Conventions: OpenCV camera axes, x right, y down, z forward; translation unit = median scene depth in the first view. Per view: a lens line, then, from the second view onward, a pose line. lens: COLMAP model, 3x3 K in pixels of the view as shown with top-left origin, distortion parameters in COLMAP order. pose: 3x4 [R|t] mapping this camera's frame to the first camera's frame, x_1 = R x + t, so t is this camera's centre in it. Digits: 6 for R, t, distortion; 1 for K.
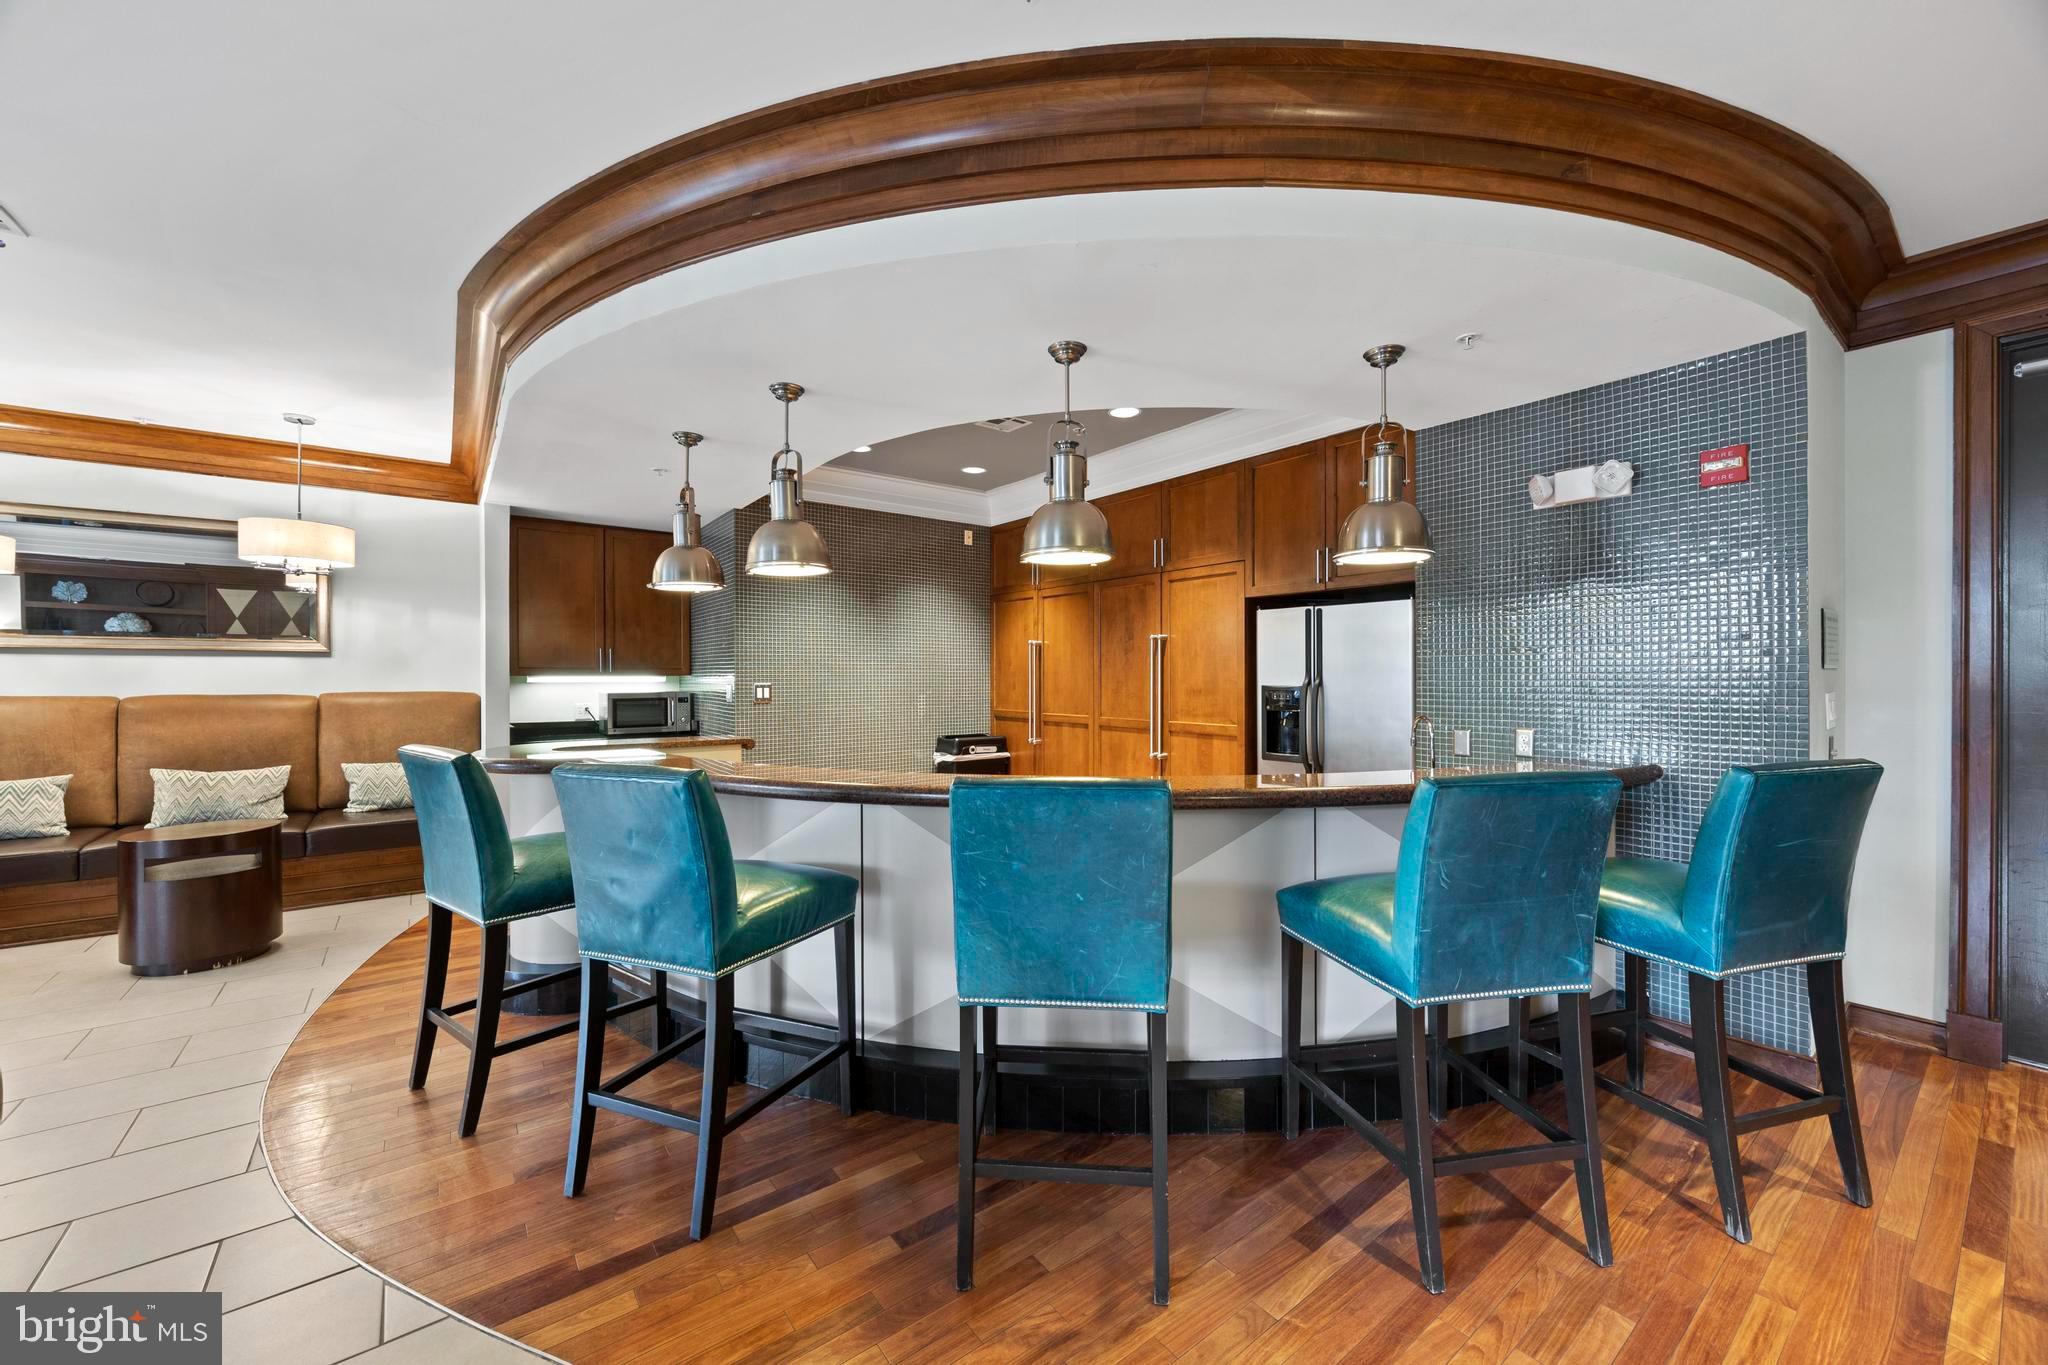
lens RADIAL K [[782.3, 0, 1035.6], [0, 782.3, 679.2], [0, 0, 1]] dist [0.000258, -0.000988]
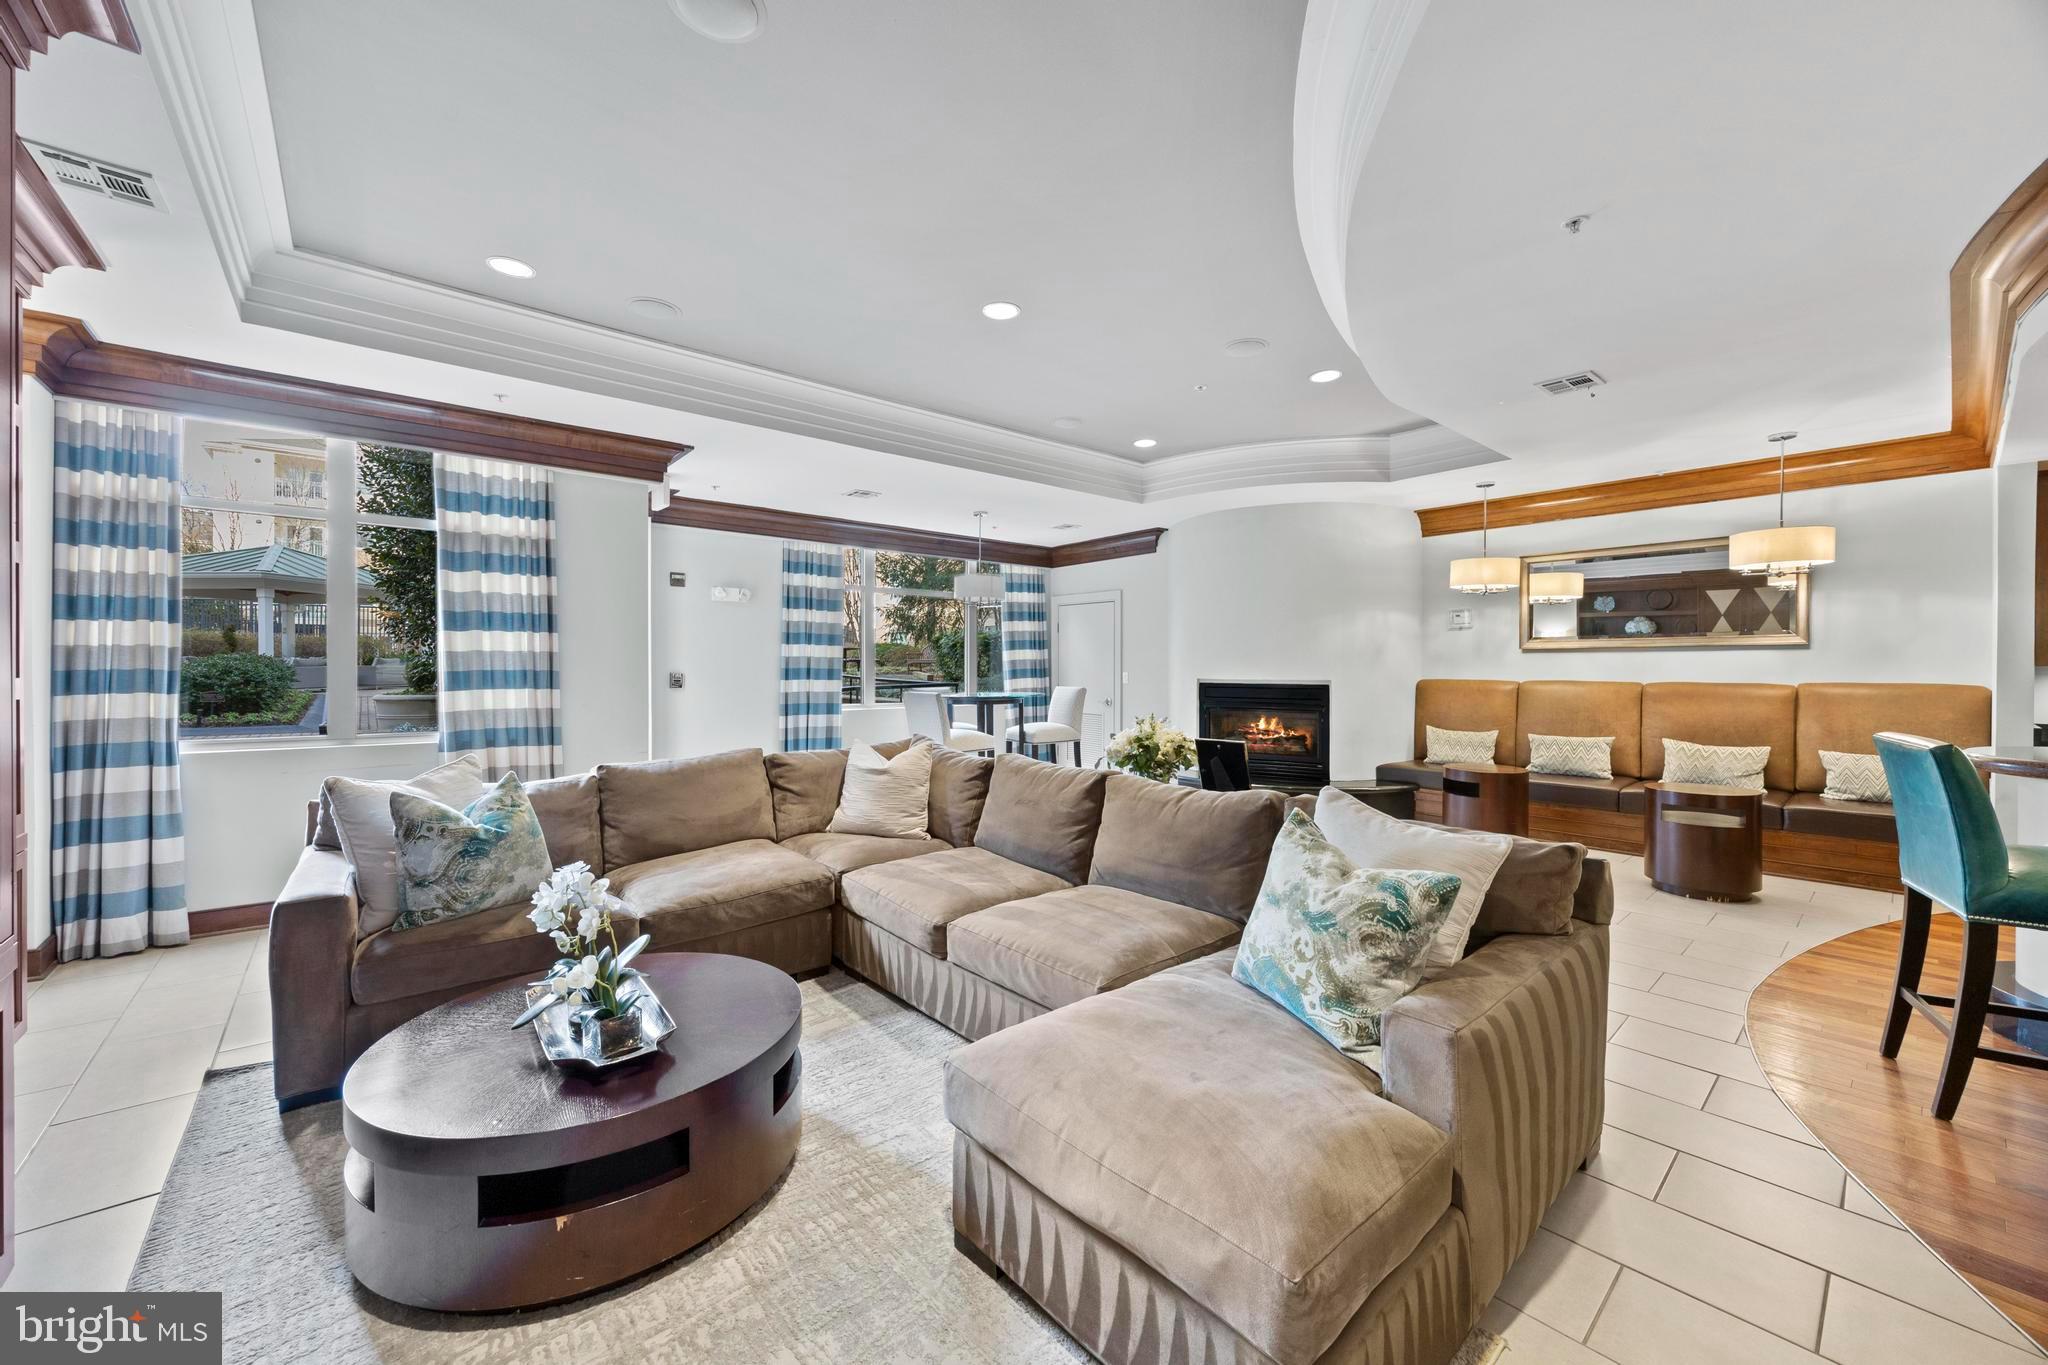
lens RADIAL K [[782.3, 0, 1031.4], [0, 782.3, 674.9], [0, 0, 1]] dist [0.000258, -0.000988]
pose [[0.053959, 0.010016, -0.998493, 0.117264], [-0.004524, 0.999942, 0.009786, 0.000852], [0.998533, 0.003989, 0.054001, -0.129147]]
